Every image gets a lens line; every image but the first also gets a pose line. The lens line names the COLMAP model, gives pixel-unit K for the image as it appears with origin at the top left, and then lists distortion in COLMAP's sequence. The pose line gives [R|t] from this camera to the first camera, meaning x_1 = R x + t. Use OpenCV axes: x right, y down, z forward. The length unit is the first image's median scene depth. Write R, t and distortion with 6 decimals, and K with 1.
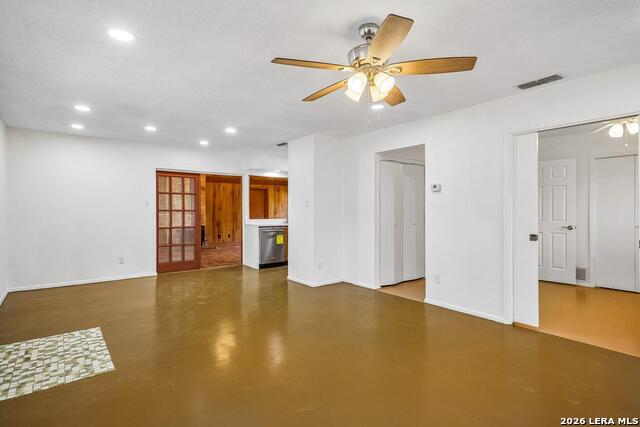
lens RADIAL K [[332.0, 0, 320.0], [0, 332.0, 210.1], [0, 0, 1]] dist [0.024858, 0.000004]
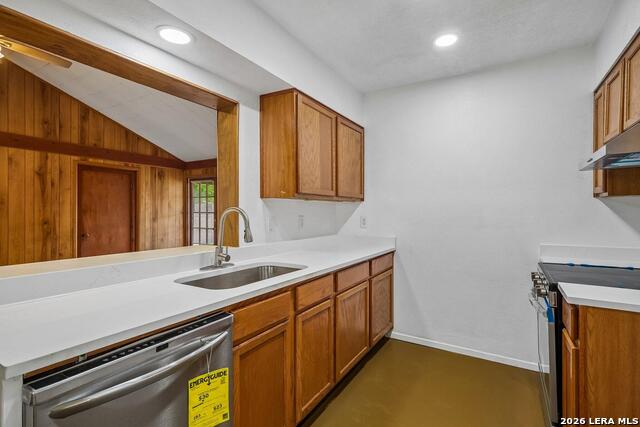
lens RADIAL K [[310.1, 0, 320.8], [0, 310.1, 211.3], [0, 0, 1]] dist [0.016700, -0.000012]
pose [[0.933081, -0.002300, 0.359660, -0.150061], [0.002206, 0.999997, 0.000671, -0.006094], [-0.359660, 0.000167, 0.933083, 1.010167]]
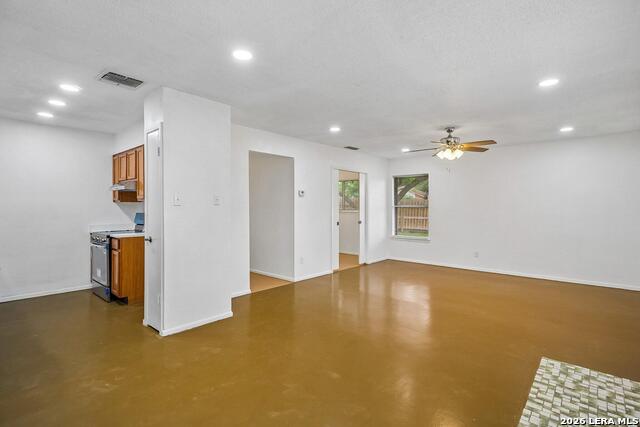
lens RADIAL K [[310.3, 0, 318.6], [0, 310.3, 209.3], [0, 0, 1]] dist [0.017811, -0.000383]
pose [[-0.177813, -0.004394, 0.984054, -0.658018], [0.002473, 0.999985, 0.004912, -0.005758], [-0.984061, 0.003308, -0.177800, 0.841749]]
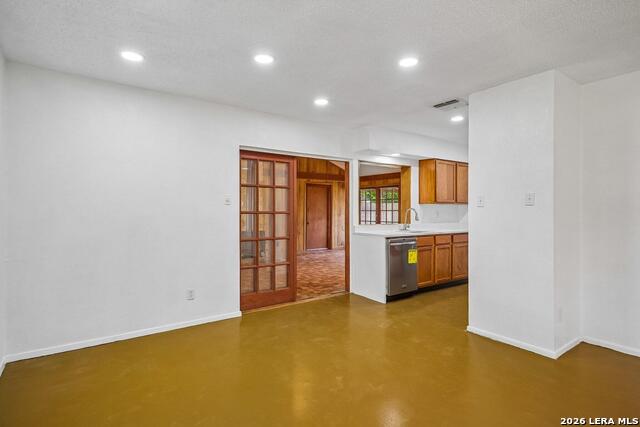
lens RADIAL K [[332.0, 0, 320.0], [0, 332.0, 210.1], [0, 0, 1]] dist [0.024858, 0.000004]
pose [[0.999307, 0.001689, -0.037190, -0.337688], [-0.001688, 0.999999, 0.000057, -0.004277], [0.037190, 0.000006, 0.999308, 0.403472]]
